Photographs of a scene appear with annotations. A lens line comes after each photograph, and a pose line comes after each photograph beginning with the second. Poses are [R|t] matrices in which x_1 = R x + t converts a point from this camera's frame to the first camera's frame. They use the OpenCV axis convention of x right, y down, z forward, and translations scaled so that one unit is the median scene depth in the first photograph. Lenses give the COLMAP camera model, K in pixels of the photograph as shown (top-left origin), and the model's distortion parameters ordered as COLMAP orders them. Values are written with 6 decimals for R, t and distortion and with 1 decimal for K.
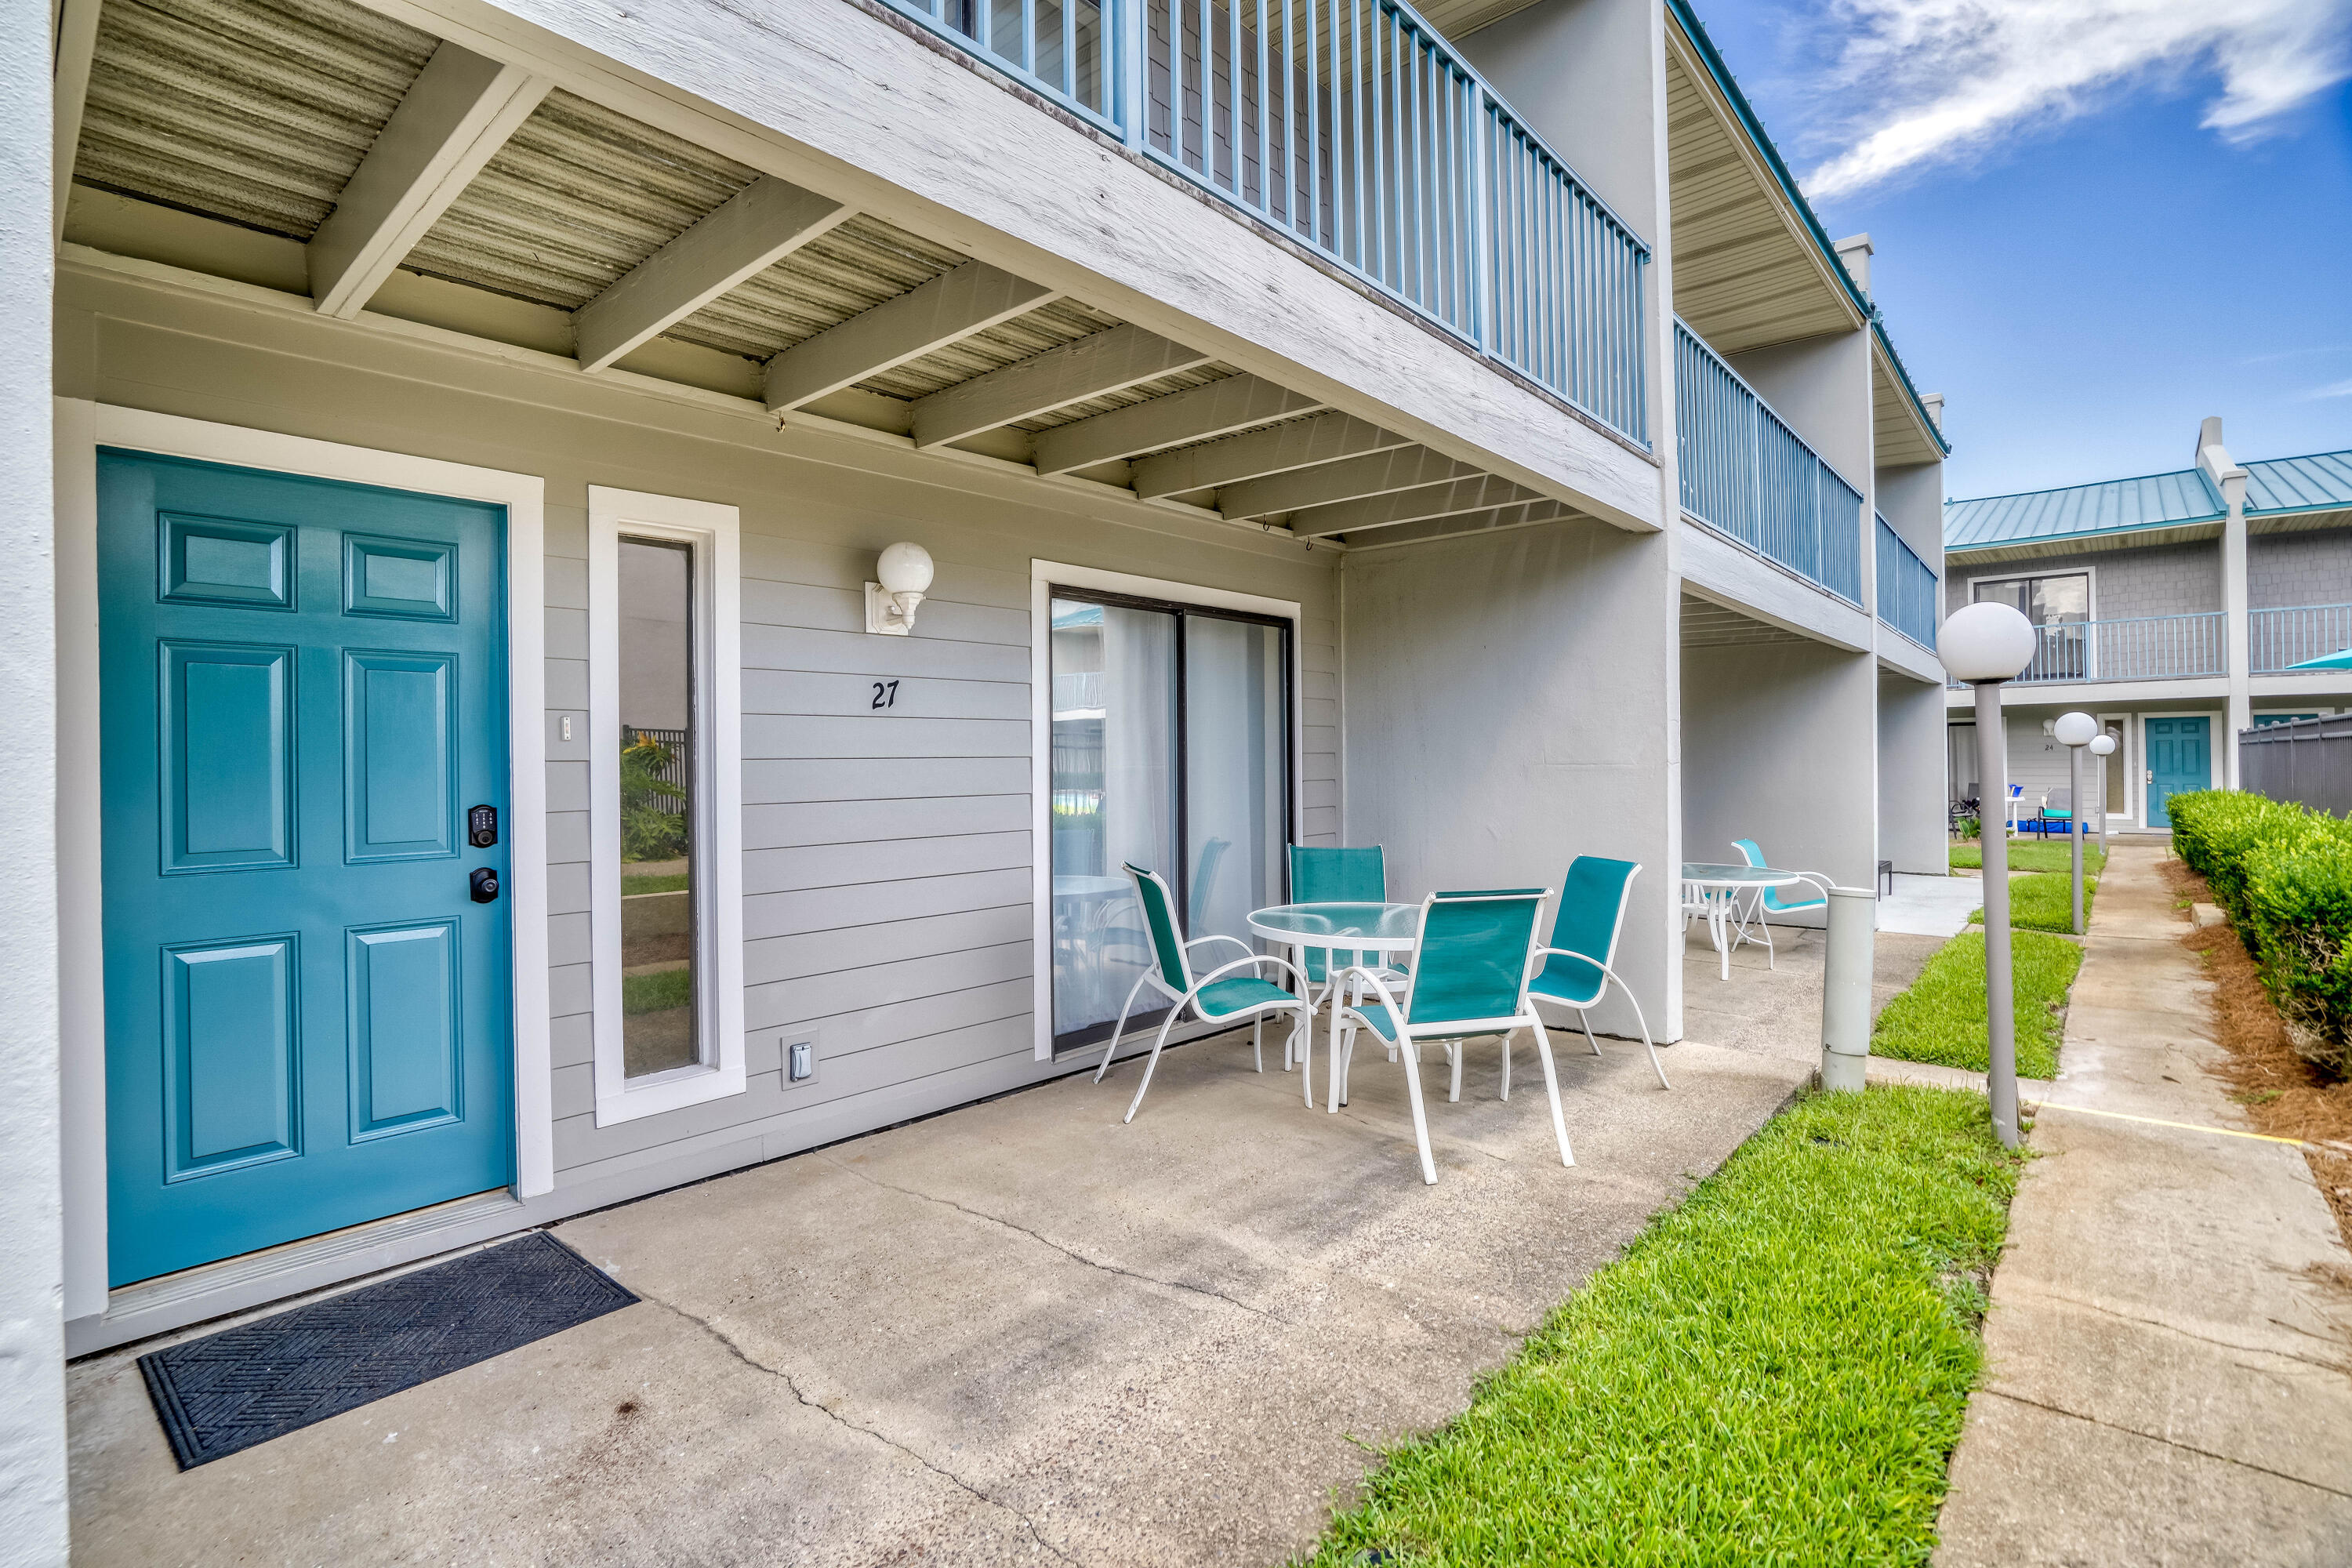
lens RADIAL K [[1110.9, 0, 1116.1], [0, 1110.9, 748.2], [0, 0, 1]] dist [-0.044481, 0.010631]
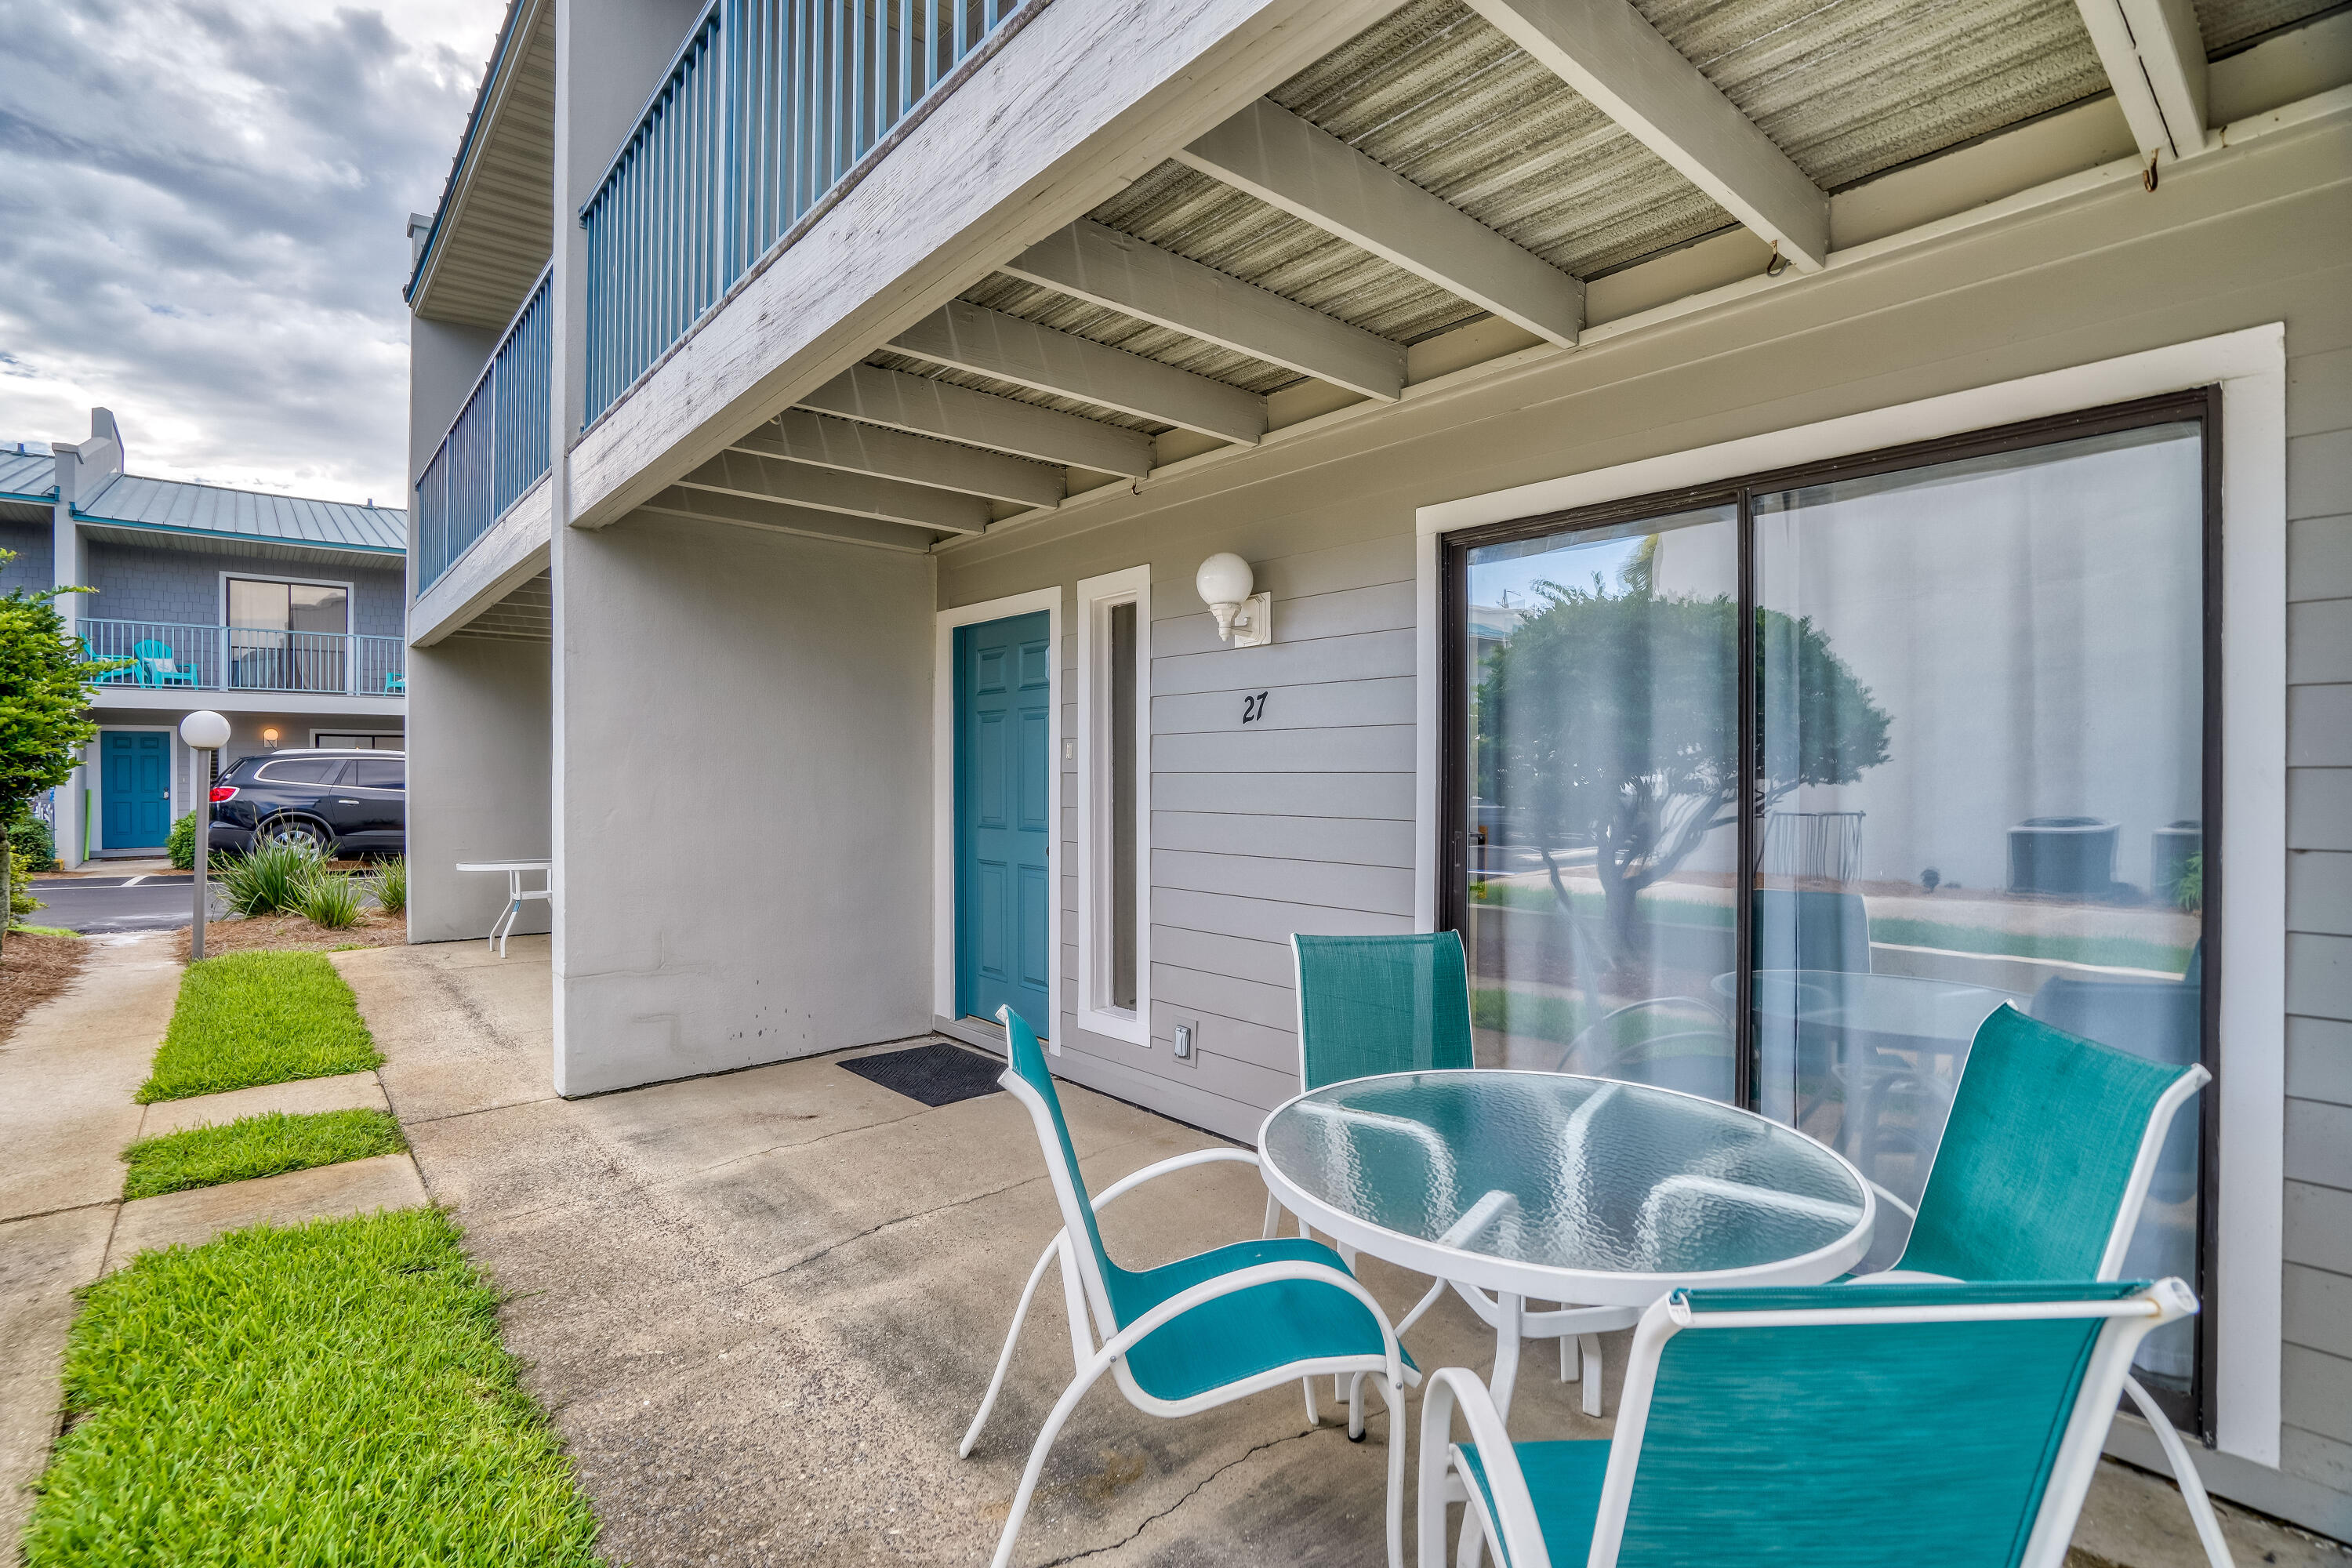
lens RADIAL K [[1110.9, 0, 1178.2], [0, 1110.9, 791.6], [0, 0, 1]] dist [-0.044481, 0.010631]
pose [[-0.105841, 0.024650, -0.994078, 0.799809], [0.008858, 0.999676, 0.023845, 0.001501], [0.994344, -0.006281, -0.106025, 1.071996]]
